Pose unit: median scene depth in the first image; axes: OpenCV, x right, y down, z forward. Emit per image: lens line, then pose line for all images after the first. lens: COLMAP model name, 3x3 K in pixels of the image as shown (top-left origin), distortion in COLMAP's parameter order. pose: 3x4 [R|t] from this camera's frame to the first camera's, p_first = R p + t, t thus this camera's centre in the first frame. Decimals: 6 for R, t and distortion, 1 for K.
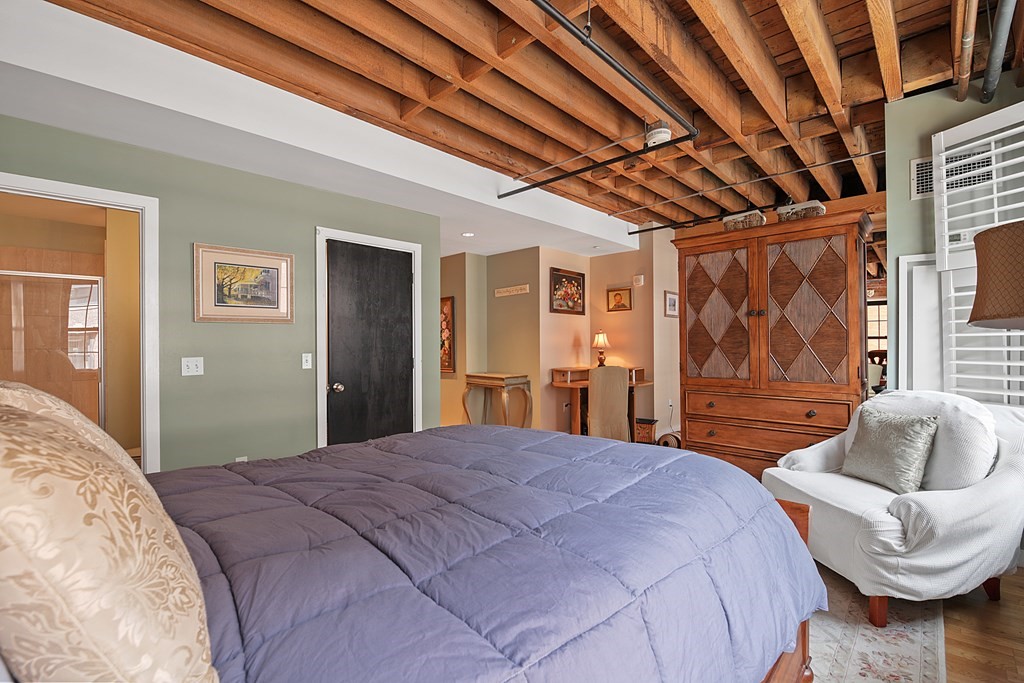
lens RADIAL K [[463.8, 0, 512.0], [0, 463.8, 341.5], [0, 0, 1]] dist [0.000797, 0.000018]
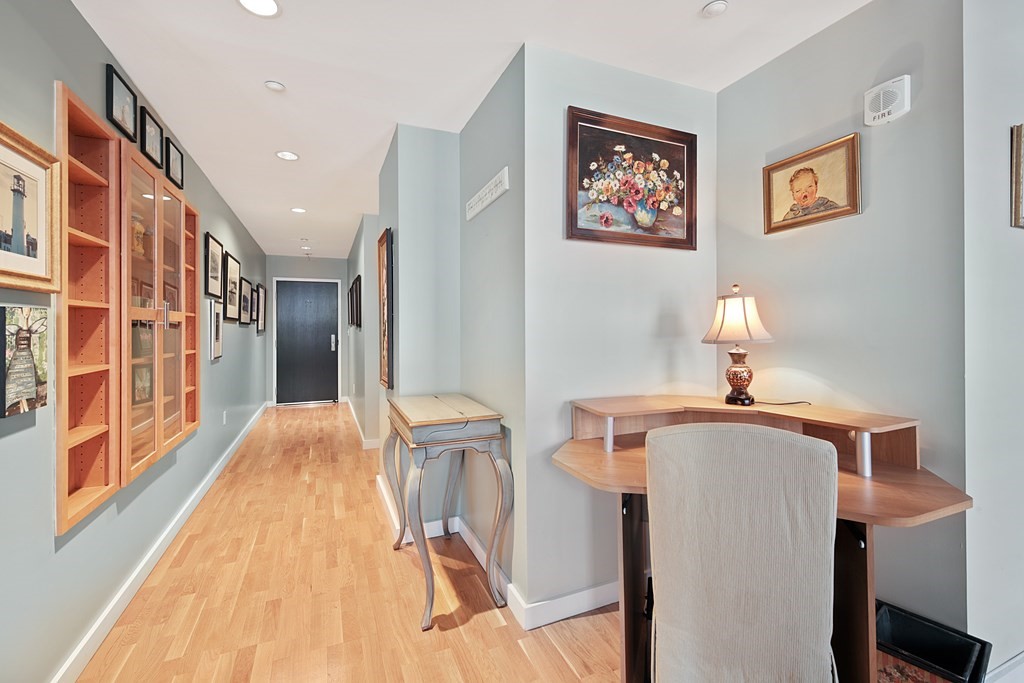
lens RADIAL K [[433.1, 0, 505.7], [0, 433.1, 328.3], [0, 0, 1]] dist [0.001068, -0.000093]
pose [[0.907084, 0.004098, -0.420930, 0.171608], [-0.003723, 0.999992, 0.001714, 0.004225], [0.420933, 0.000012, 0.907092, 0.657715]]
